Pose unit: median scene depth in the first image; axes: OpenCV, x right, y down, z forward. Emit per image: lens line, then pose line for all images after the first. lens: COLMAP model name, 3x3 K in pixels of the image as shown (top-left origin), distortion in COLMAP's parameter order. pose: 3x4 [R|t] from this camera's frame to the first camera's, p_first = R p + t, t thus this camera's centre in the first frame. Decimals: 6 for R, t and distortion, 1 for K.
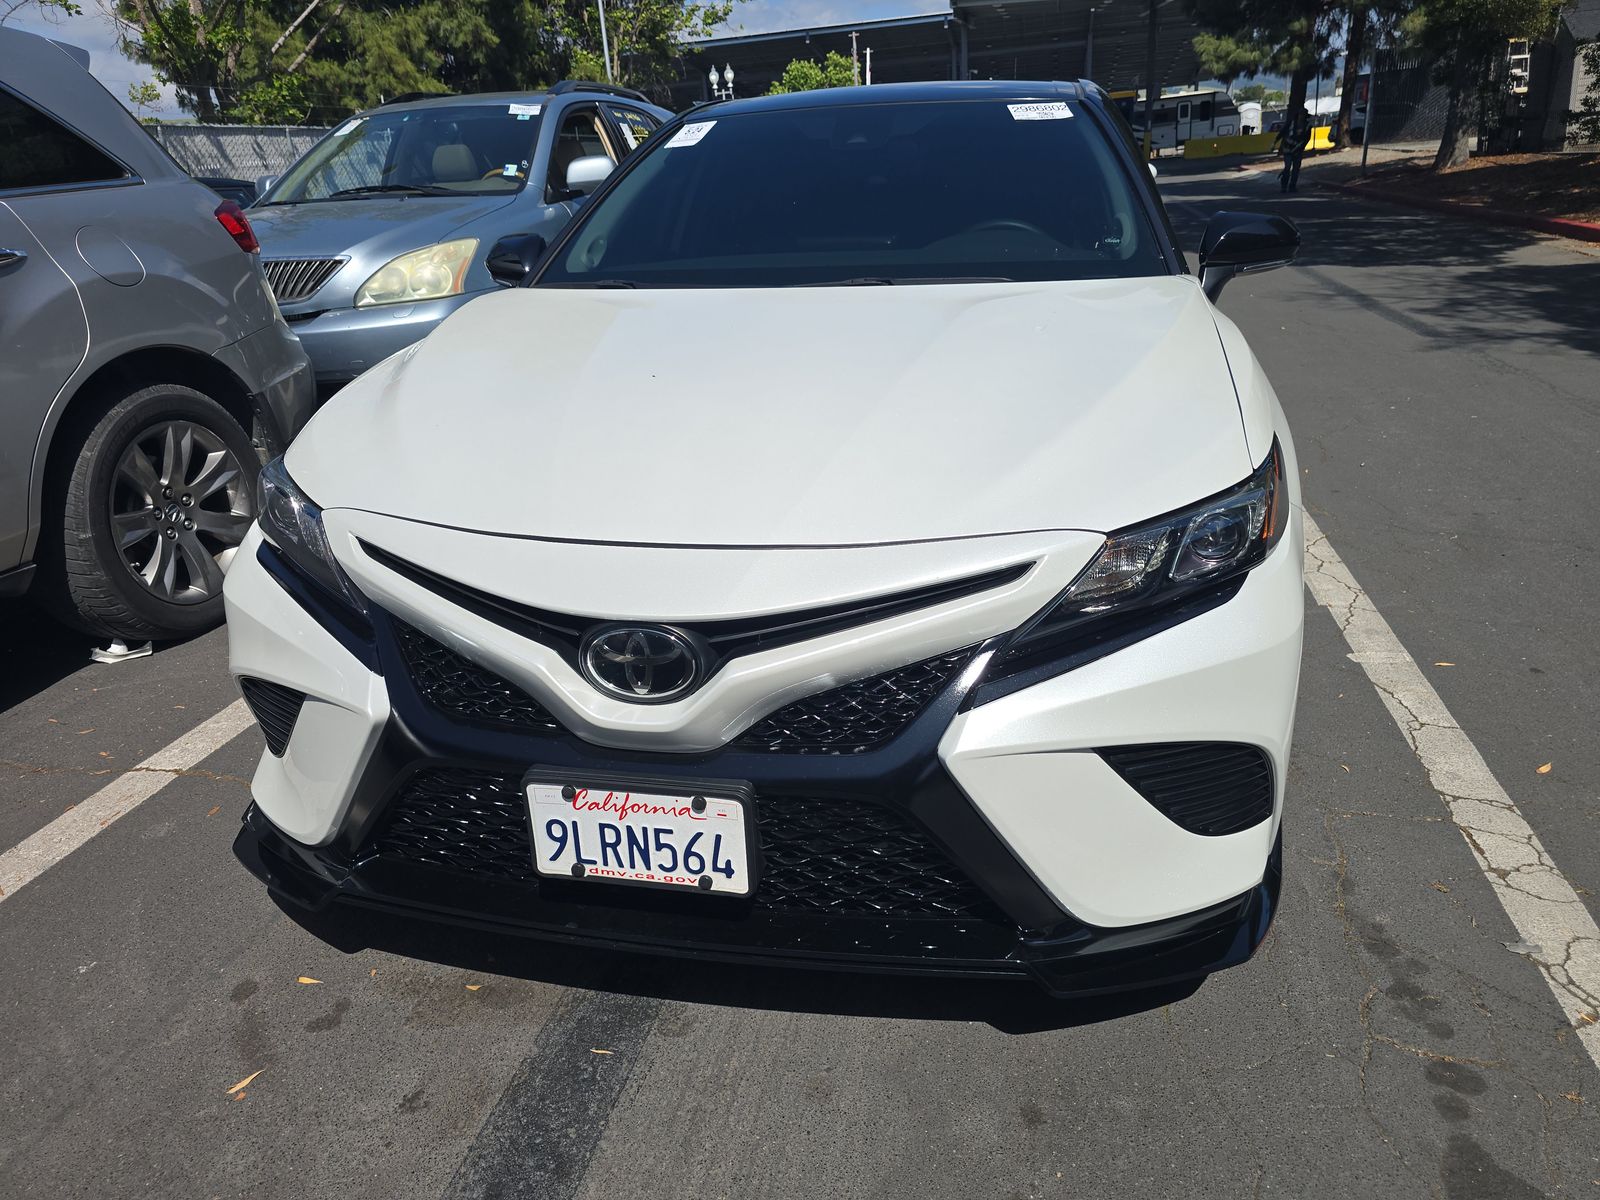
lens RADIAL K [[1102.3, 0, 793.3], [0, 1102.3, 596.2], [0, 0, 1]] dist [0.037151, -0.040641]
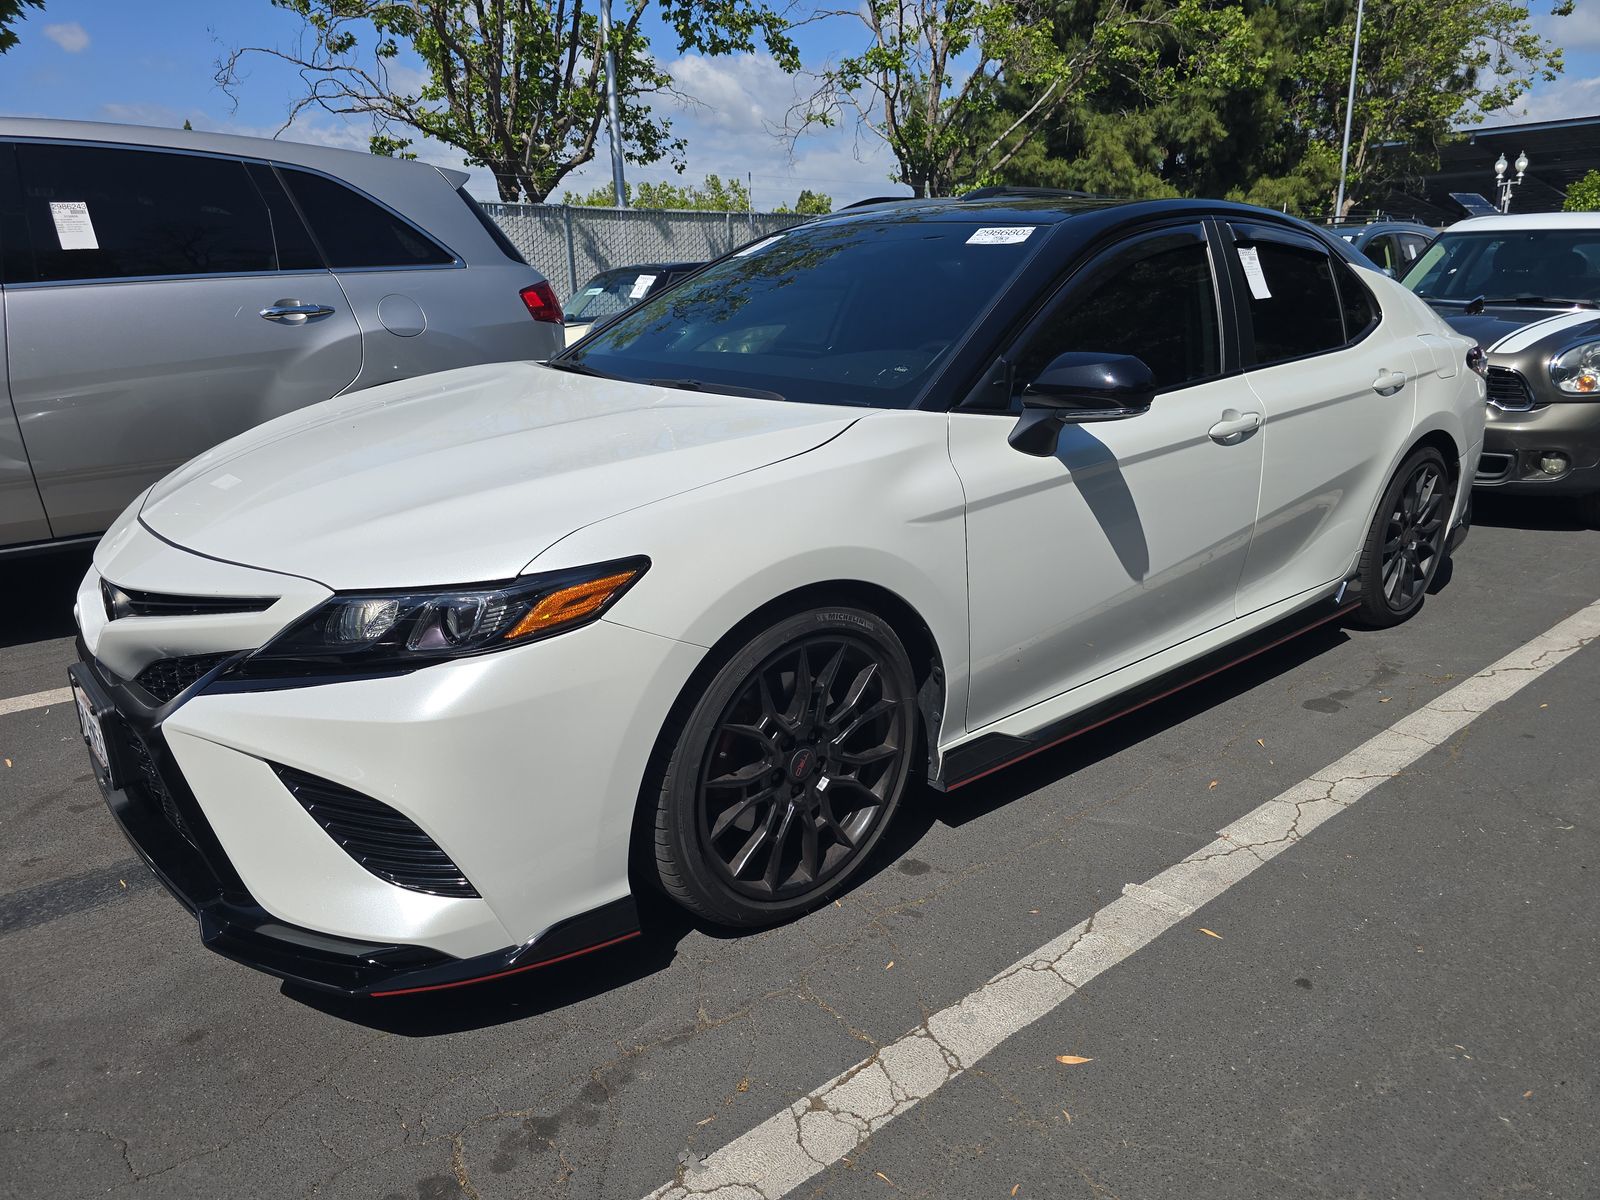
lens RADIAL K [[1102.3, 0, 789.4], [0, 1102.3, 600.2], [0, 0, 1]] dist [0.037151, -0.040641]
pose [[0.777705, 0.218096, -0.589584, 0.110245], [-0.255963, 0.966482, 0.019881, -0.015819], [0.574159, 0.135450, 0.807462, 0.025483]]
